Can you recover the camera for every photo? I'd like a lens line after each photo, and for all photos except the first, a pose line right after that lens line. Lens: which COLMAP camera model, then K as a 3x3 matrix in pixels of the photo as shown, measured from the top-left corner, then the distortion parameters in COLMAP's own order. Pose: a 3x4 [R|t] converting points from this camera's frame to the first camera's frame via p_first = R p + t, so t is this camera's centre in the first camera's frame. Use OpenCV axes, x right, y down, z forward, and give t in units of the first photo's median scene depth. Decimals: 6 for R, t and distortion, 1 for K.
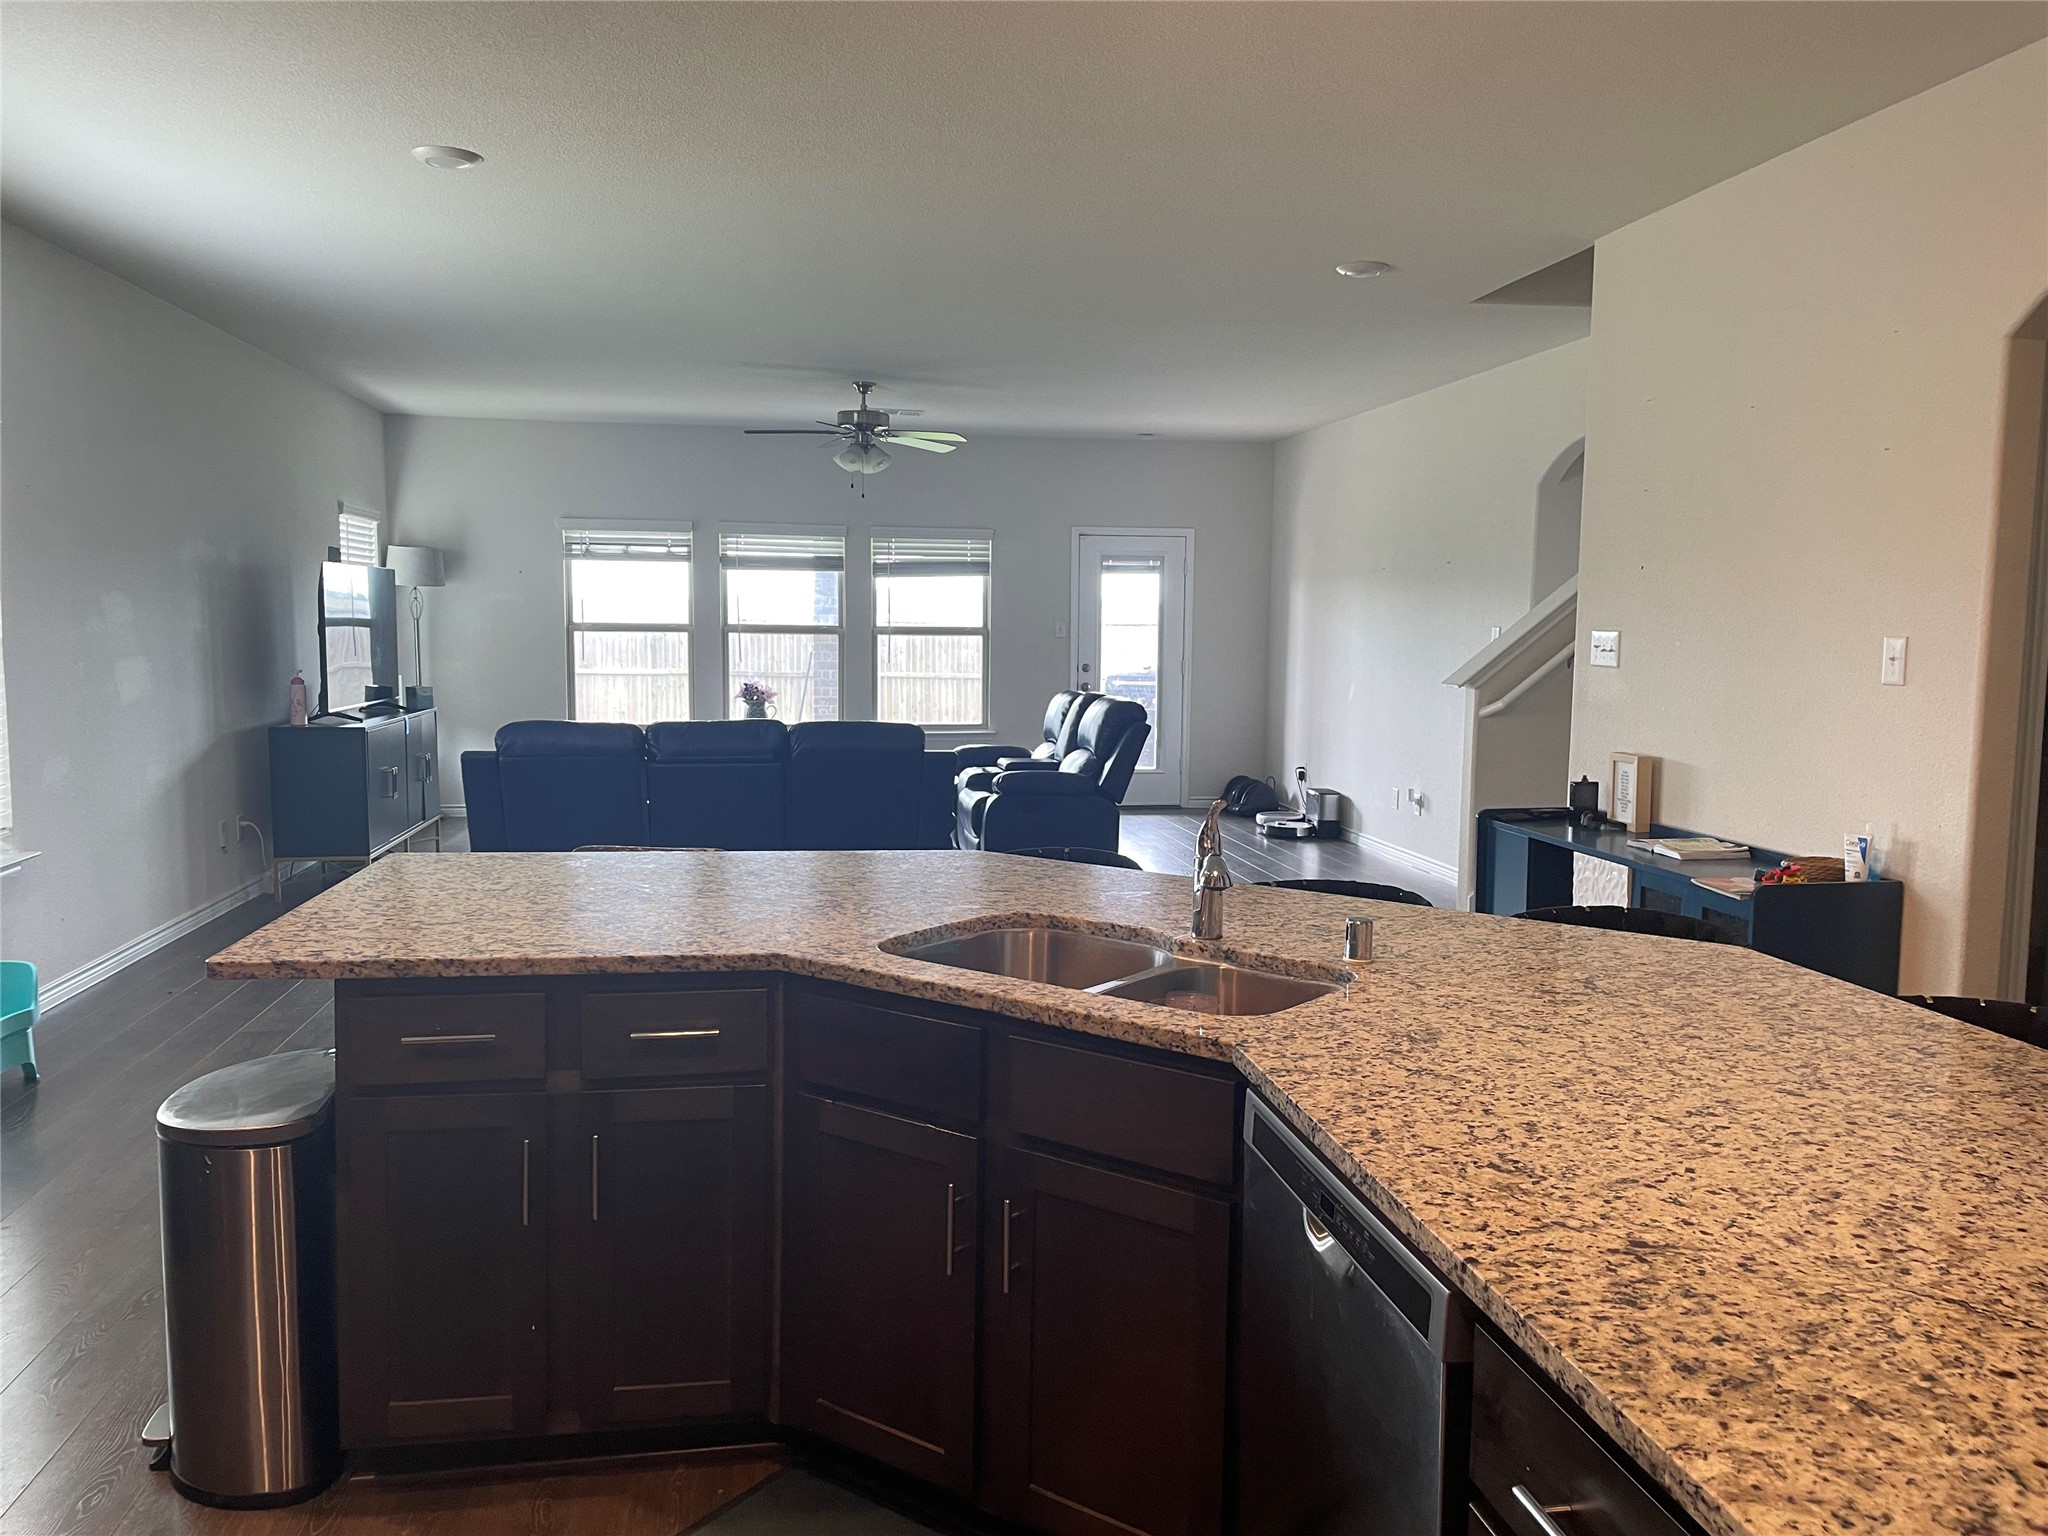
lens RADIAL K [[1532.3, 0, 1035.4], [0, 1532.3, 774.1], [0, 0, 1]] dist [0.089846, -0.119632]
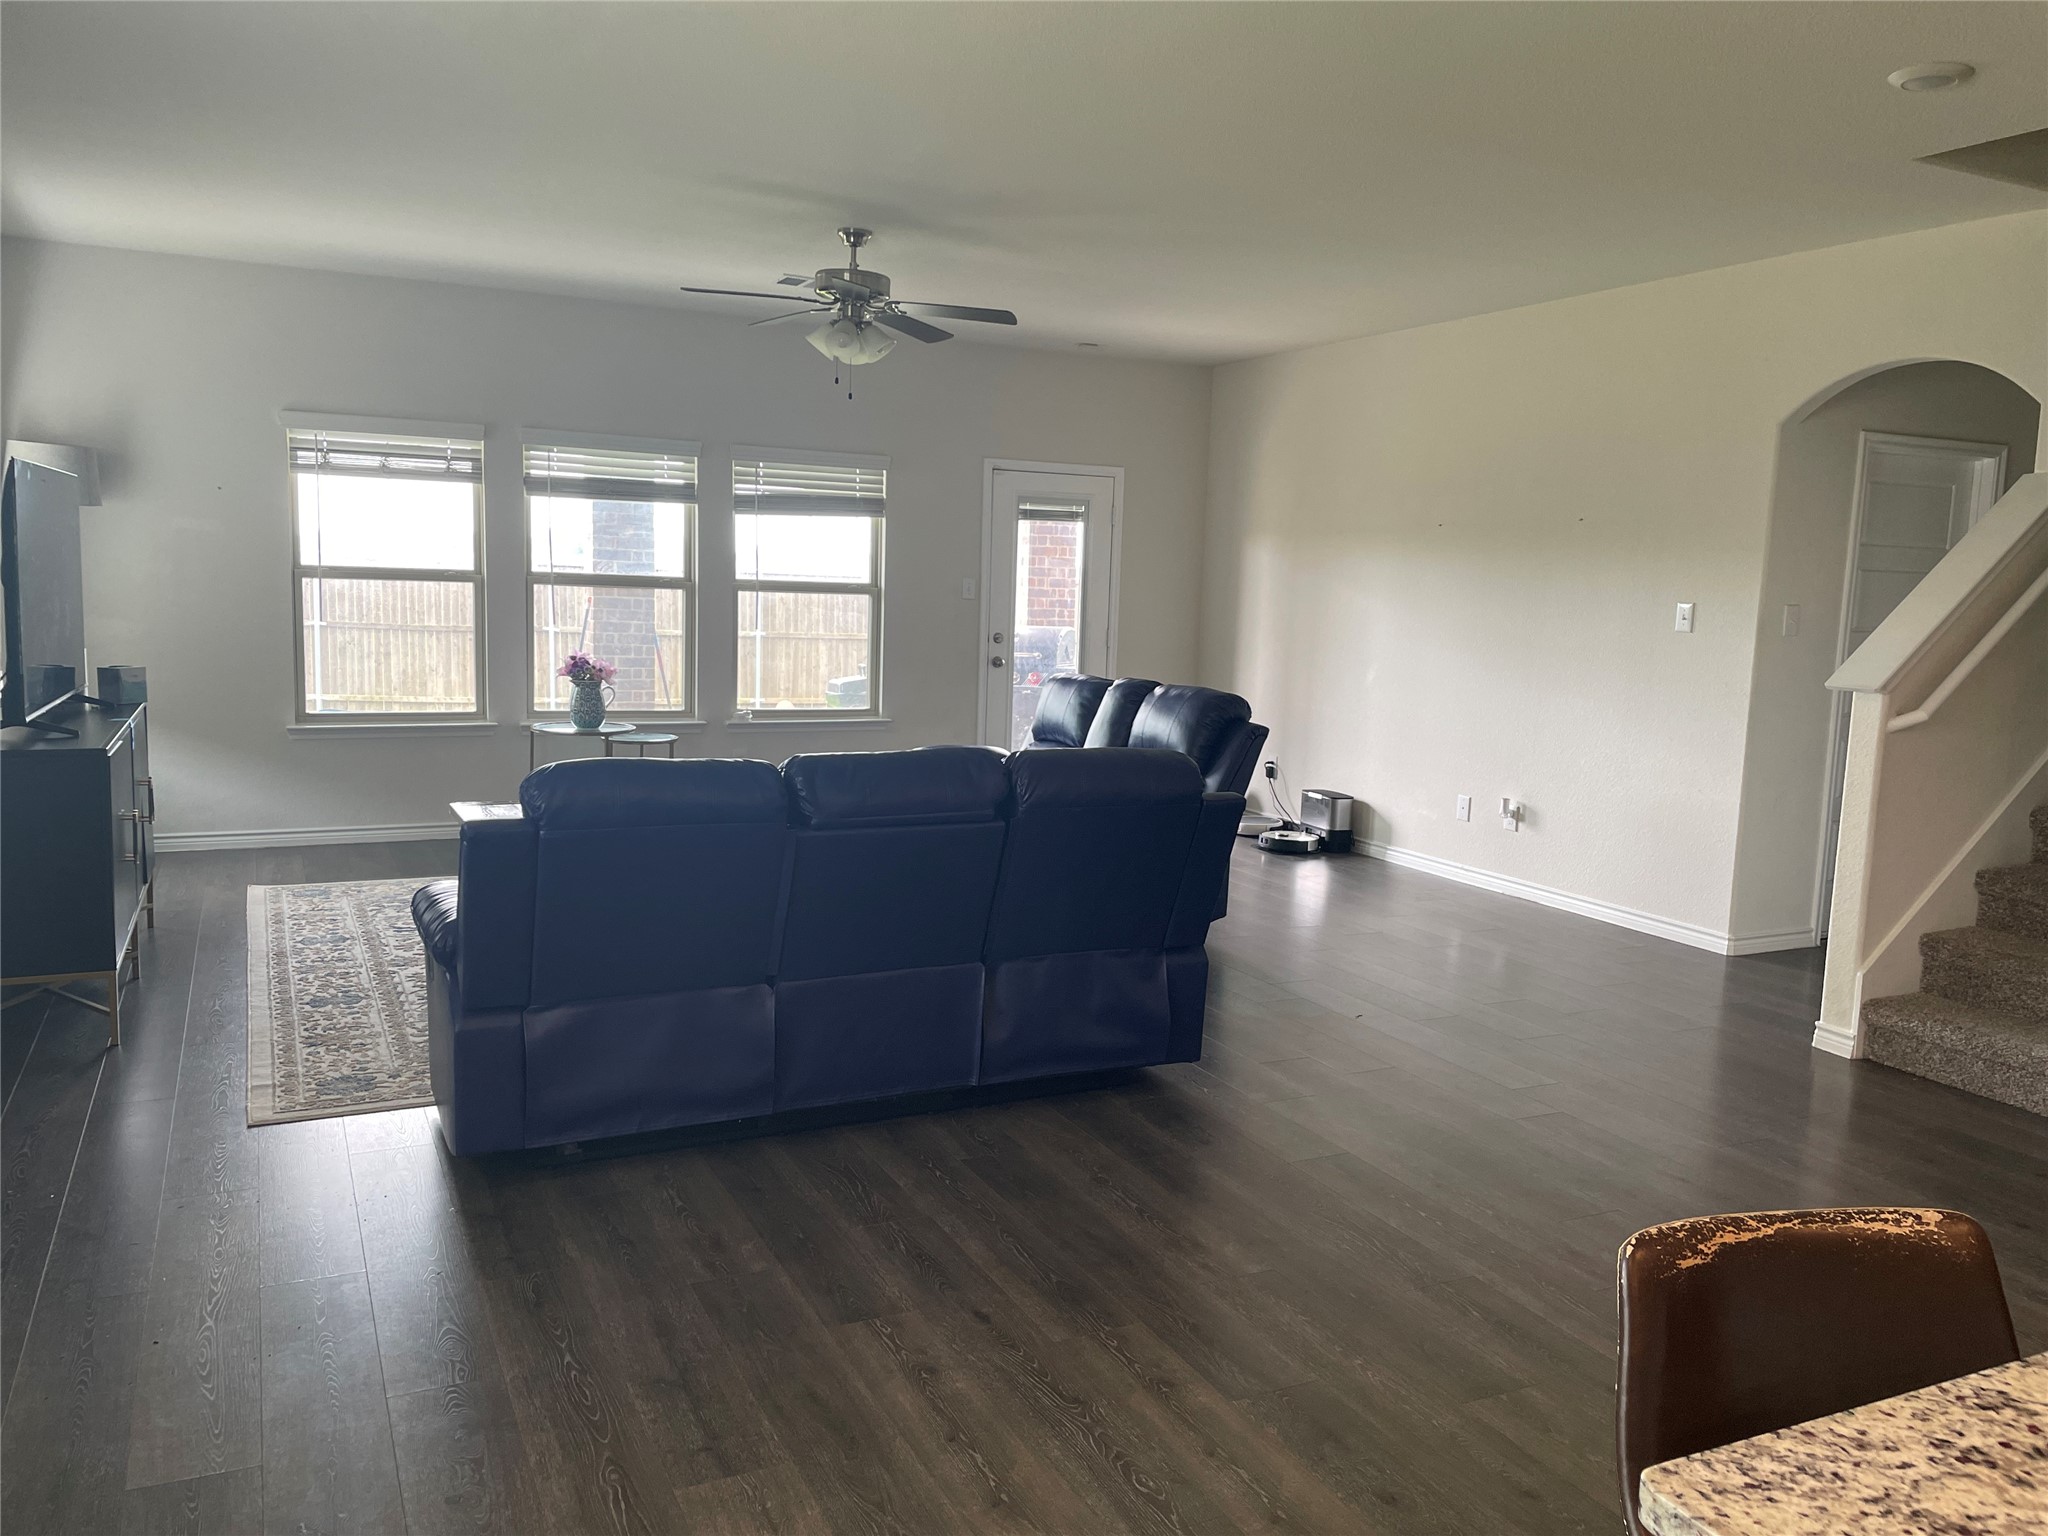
lens RADIAL K [[1532.3, 0, 1044.8], [0, 1532.3, 778.8], [0, 0, 1]] dist [0.089846, -0.119632]
pose [[0.956846, -0.016680, 0.290115, -0.204302], [0.006546, 0.999335, 0.035869, -0.028589], [-0.290520, -0.032422, 0.956319, 0.265689]]
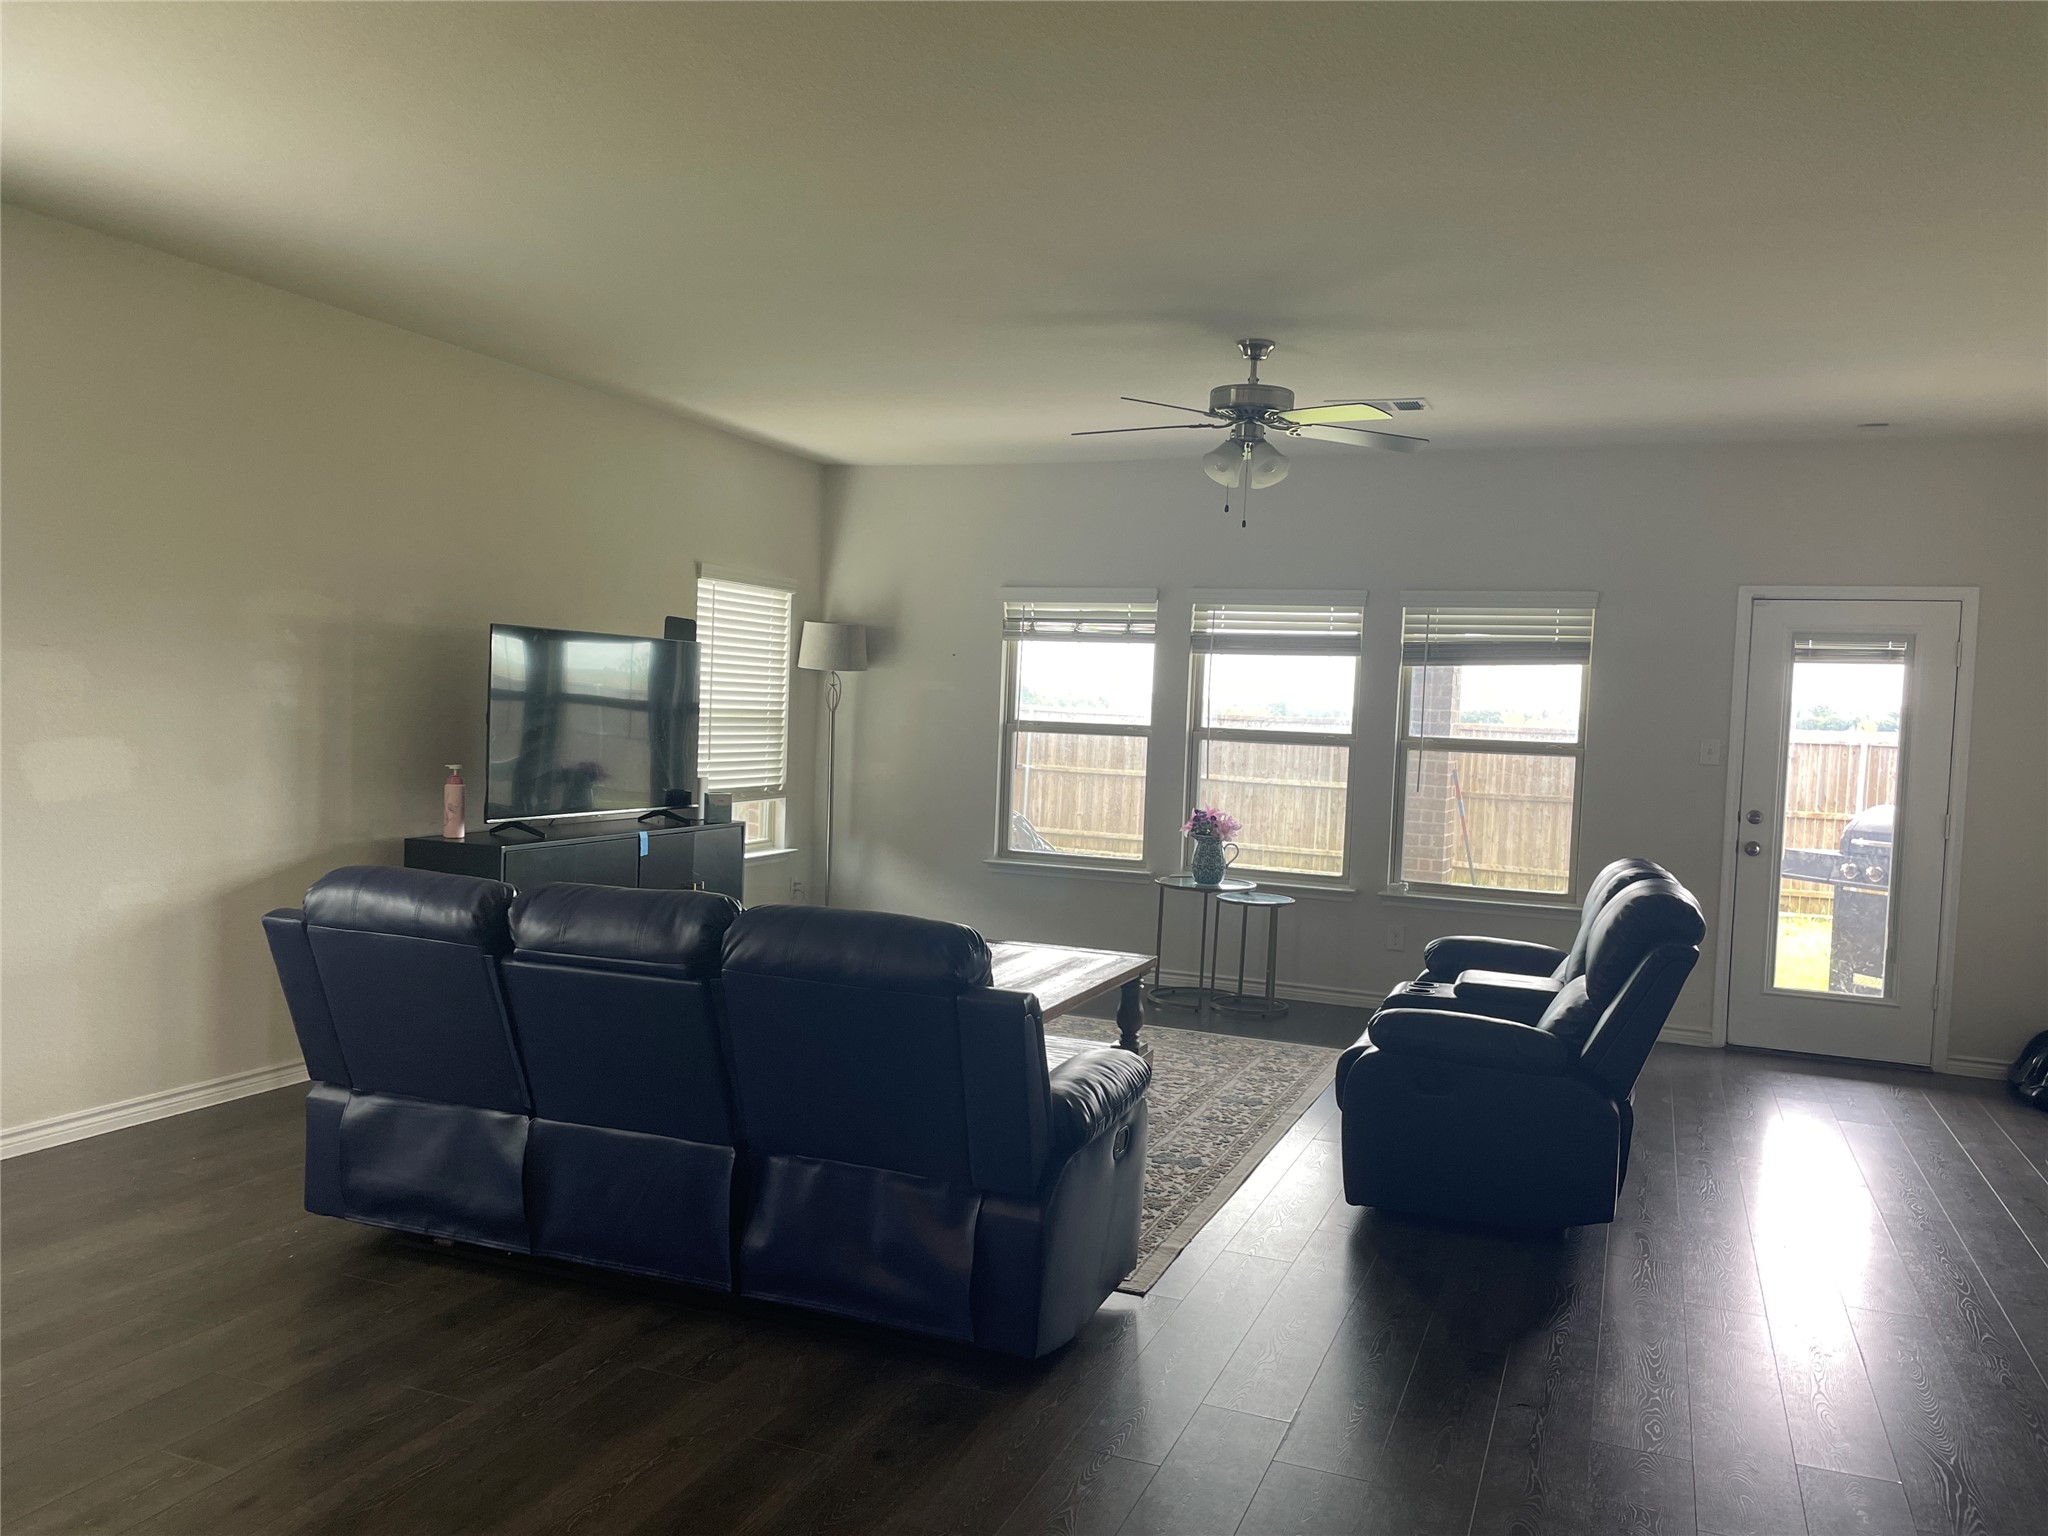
lens RADIAL K [[1532.3, 0, 1034.3], [0, 1532.3, 780.5], [0, 0, 1]] dist [0.089846, -0.119632]
pose [[0.854947, 0.049019, -0.516395, 0.122789], [-0.083492, 0.995549, -0.043728, -0.038516], [0.511953, 0.080500, 0.855234, 0.382790]]
